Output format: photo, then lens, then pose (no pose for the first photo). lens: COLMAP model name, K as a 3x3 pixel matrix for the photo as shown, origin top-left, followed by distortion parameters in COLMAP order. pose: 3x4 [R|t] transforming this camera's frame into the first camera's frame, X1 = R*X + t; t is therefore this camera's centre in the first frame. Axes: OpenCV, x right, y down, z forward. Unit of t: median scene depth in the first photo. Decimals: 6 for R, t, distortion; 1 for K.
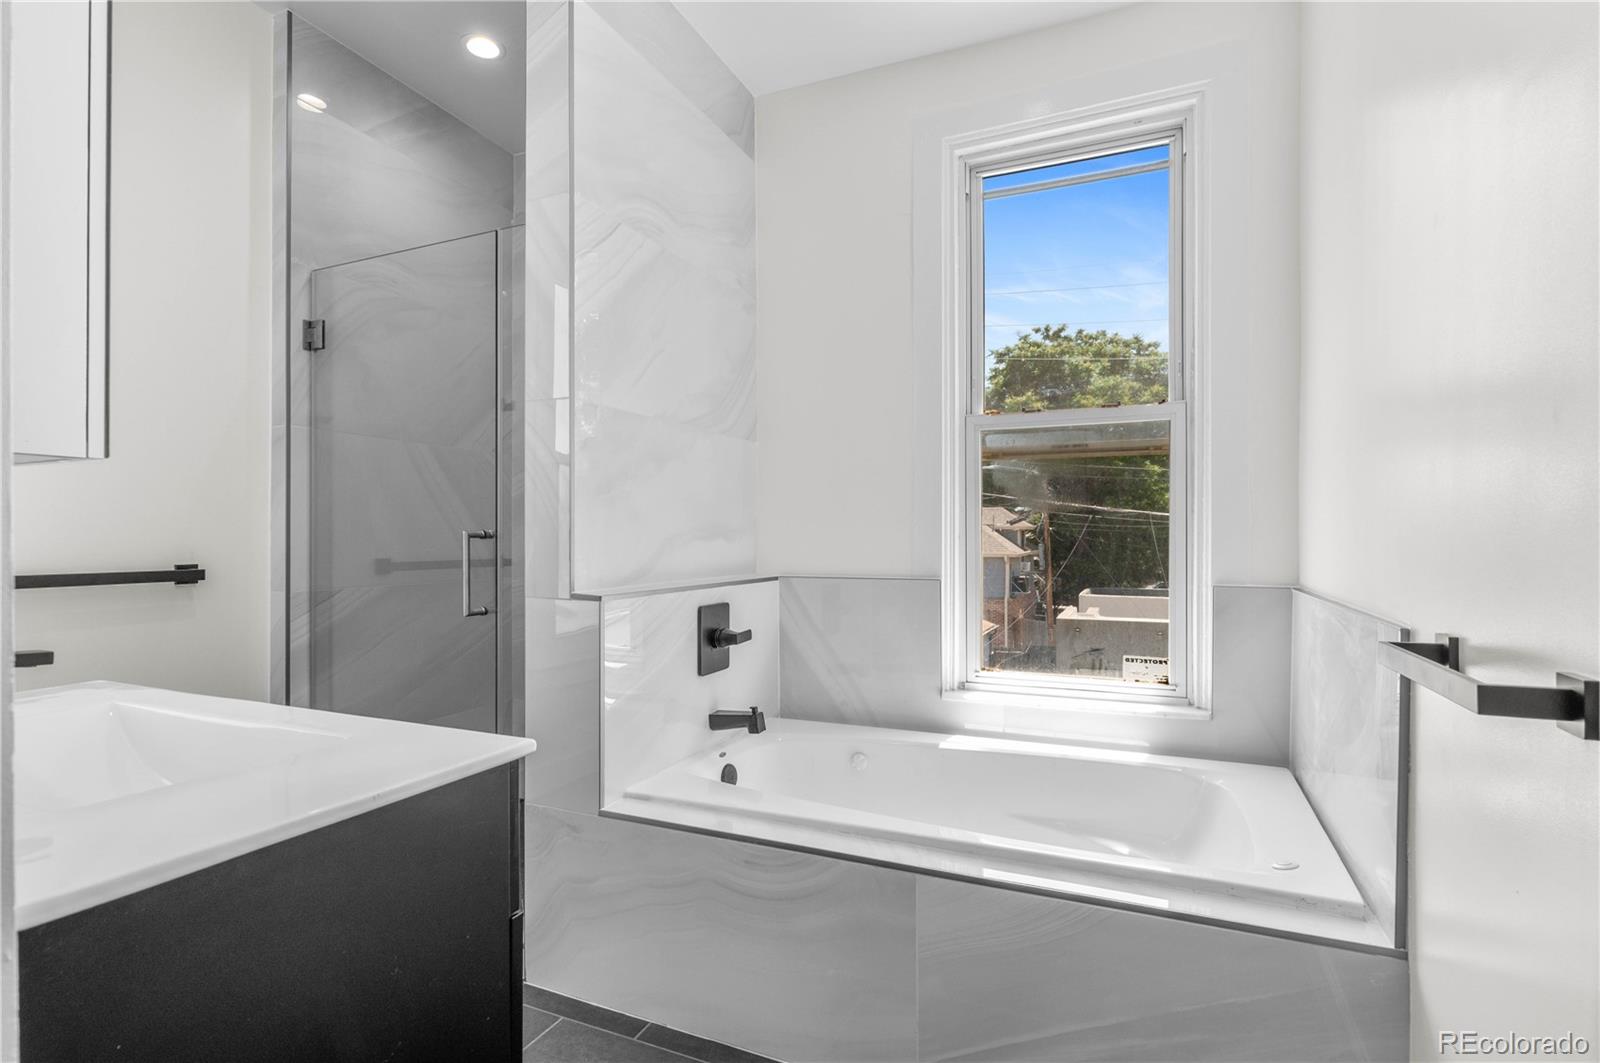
lens RADIAL K [[785.9, 0, 798.7], [0, 785.9, 542.8], [0, 0, 1]] dist [-0.002540, -0.000268]
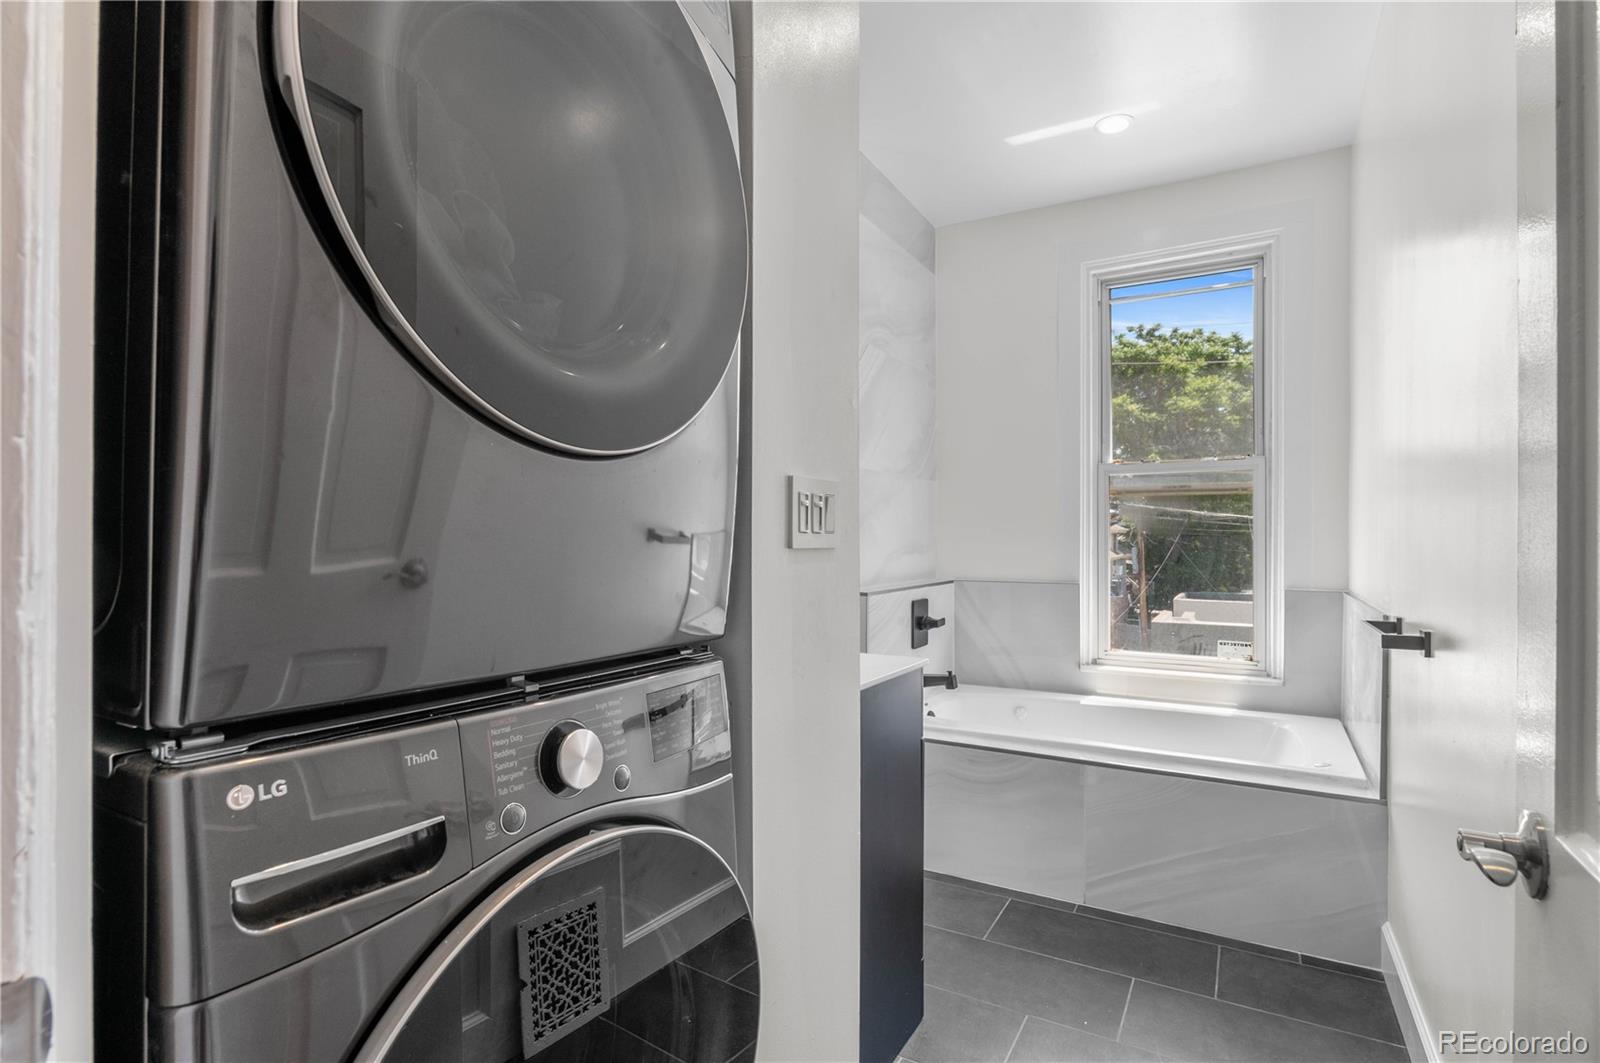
lens RADIAL K [[798.4, 0, 801.5], [0, 798.4, 540.1], [0, 0, 1]] dist [0.002209, 0.000456]
pose [[0.995770, 0.003214, -0.091825, -0.160528], [-0.003608, 0.999985, -0.004124, -0.020265], [0.091810, 0.004438, 0.995767, -0.400915]]
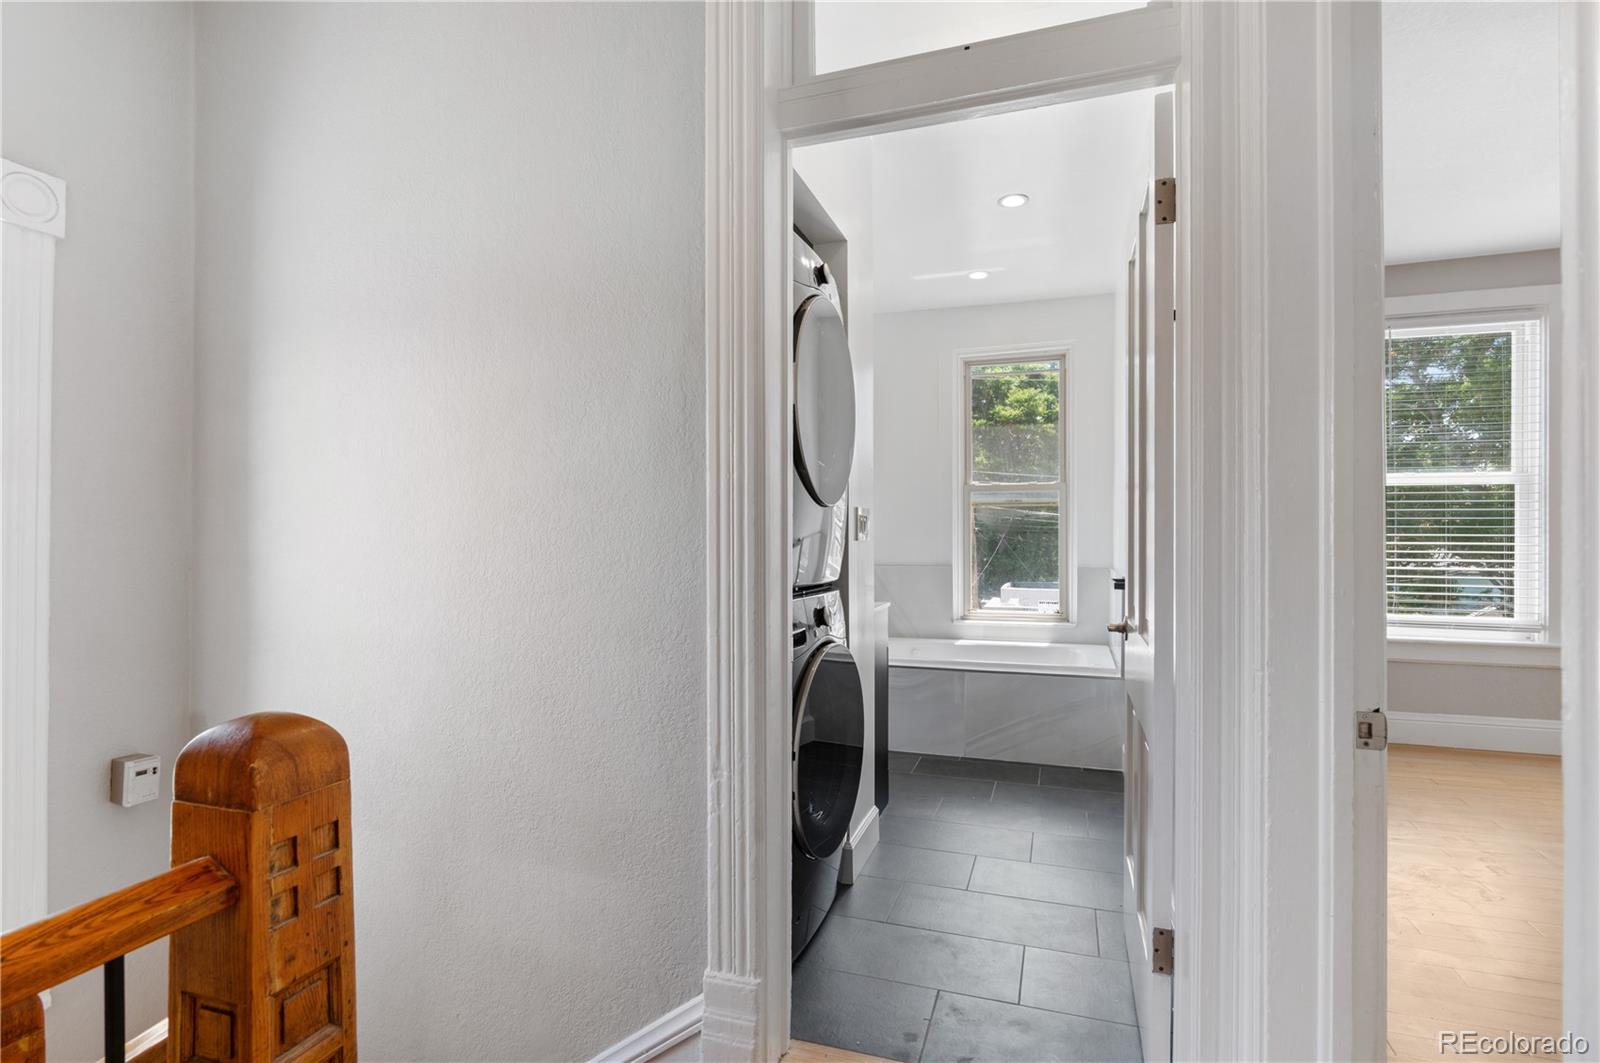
lens RADIAL K [[798.4, 0, 801.5], [0, 798.4, 540.1], [0, 0, 1]] dist [0.002209, 0.000456]
pose [[0.994723, -0.000051, 0.102592, -0.389540], [0.000098, 1.000000, -0.000456, -0.017948], [-0.102592, 0.000464, 0.994723, -0.947073]]
